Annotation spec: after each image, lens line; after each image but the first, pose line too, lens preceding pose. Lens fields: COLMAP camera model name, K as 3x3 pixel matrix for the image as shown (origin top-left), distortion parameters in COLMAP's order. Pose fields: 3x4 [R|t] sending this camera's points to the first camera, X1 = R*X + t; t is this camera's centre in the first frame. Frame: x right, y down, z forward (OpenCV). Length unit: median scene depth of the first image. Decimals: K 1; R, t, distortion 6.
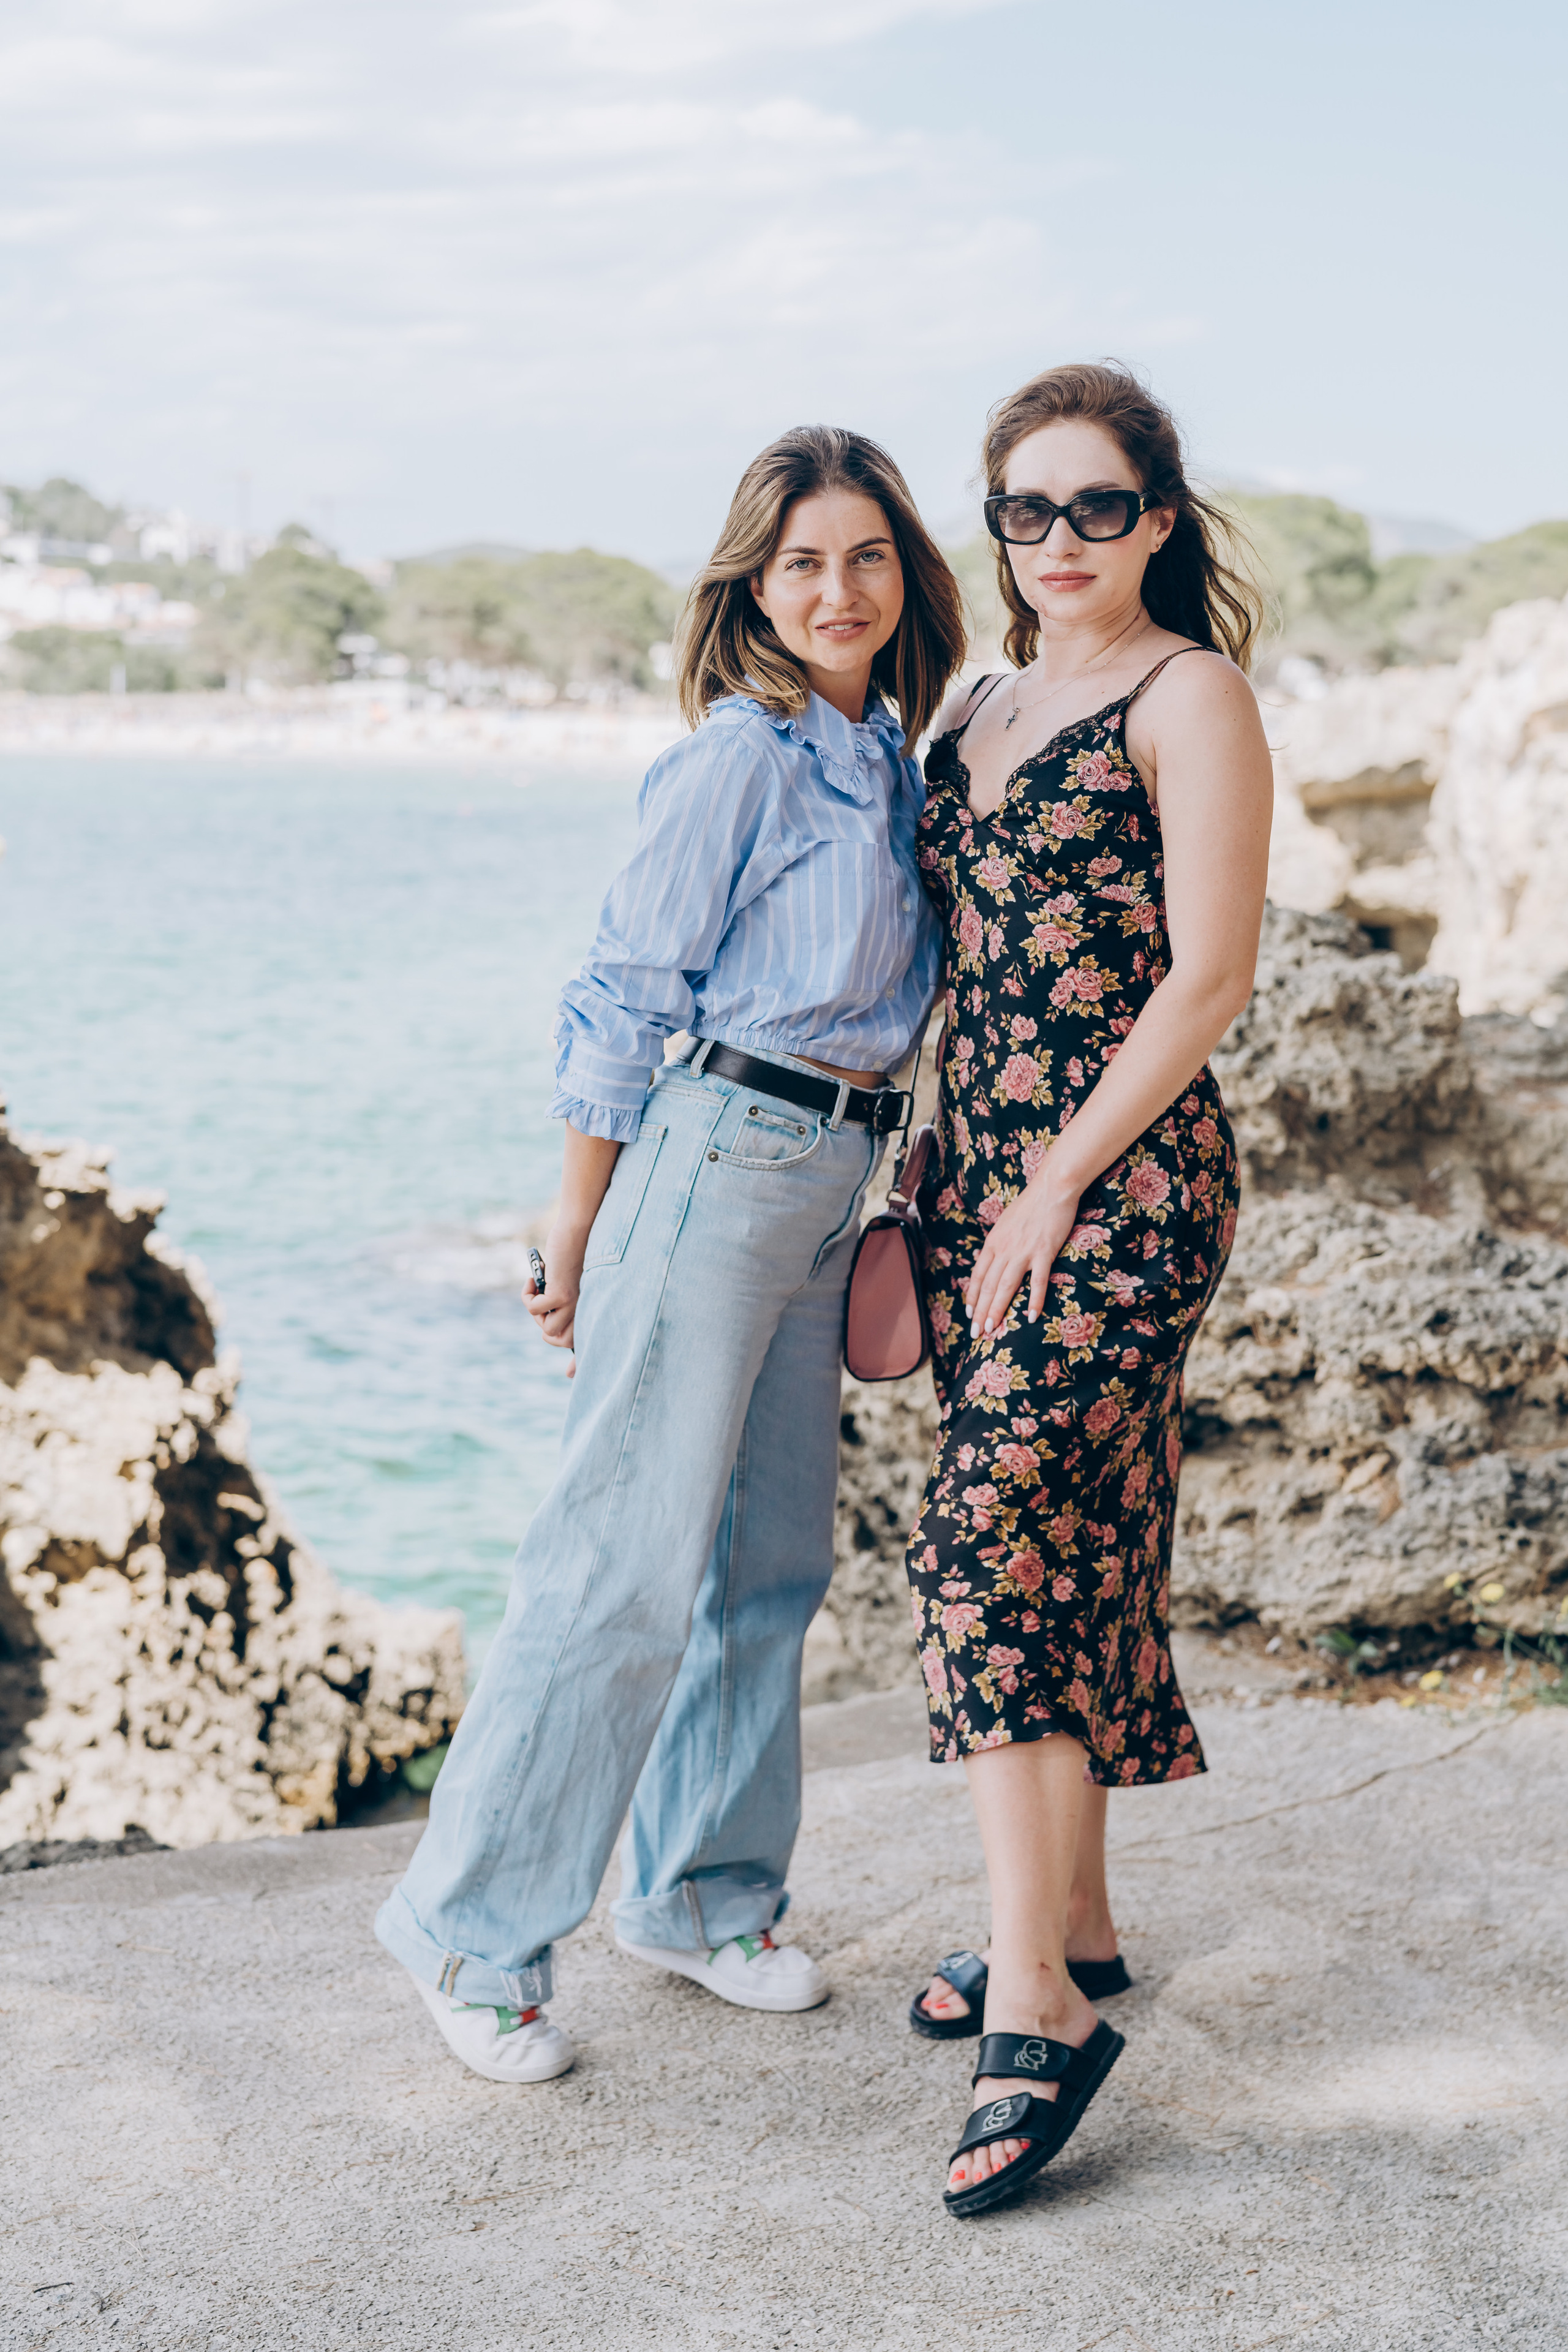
lens RADIAL K [[3283.8, 0, 784.8], [0, 3283.8, 1173.9], [0, 0, 1]] dist [-0.057467, 0.000000]
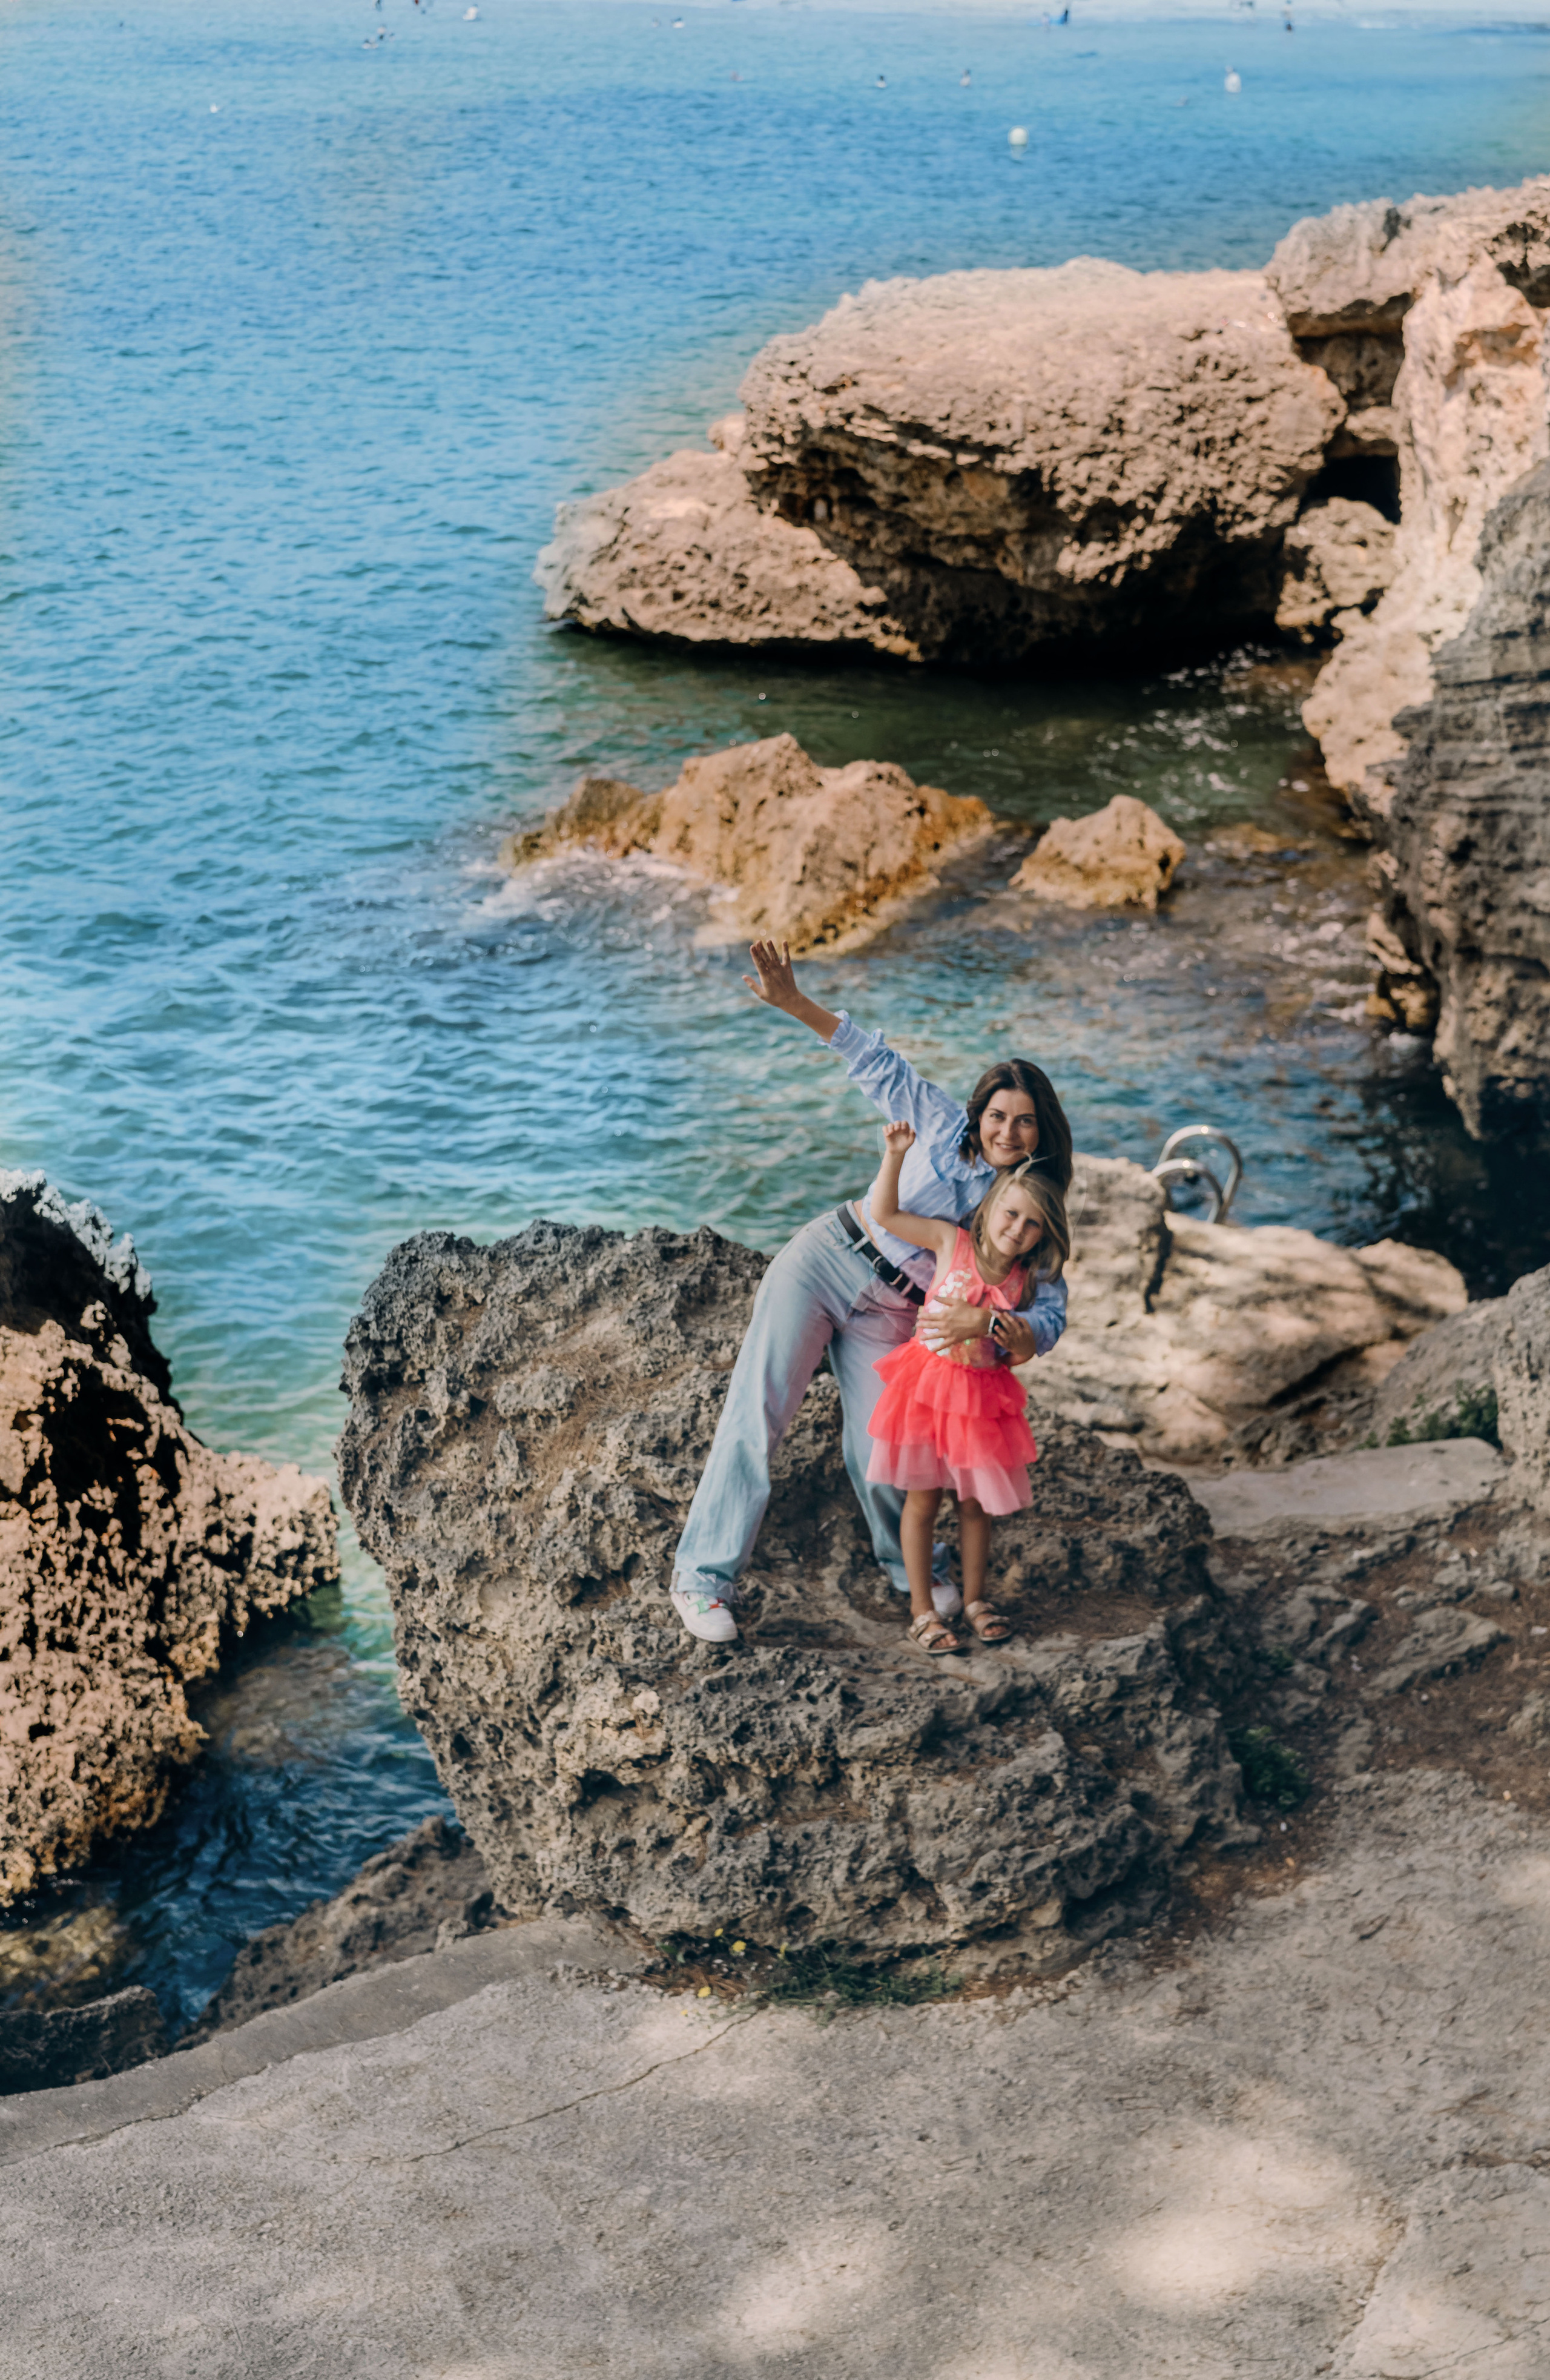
lens RADIAL K [[3619.8, 0, 777.1], [0, 3619.8, 1192.2], [0, 0, 1]] dist [0.023092, 0.000000]
pose [[0.999159, -0.026758, -0.031068, 0.267972], [0.031985, 0.982731, 0.182255, -0.506119], [0.025655, -0.183095, 0.982760, -0.633121]]
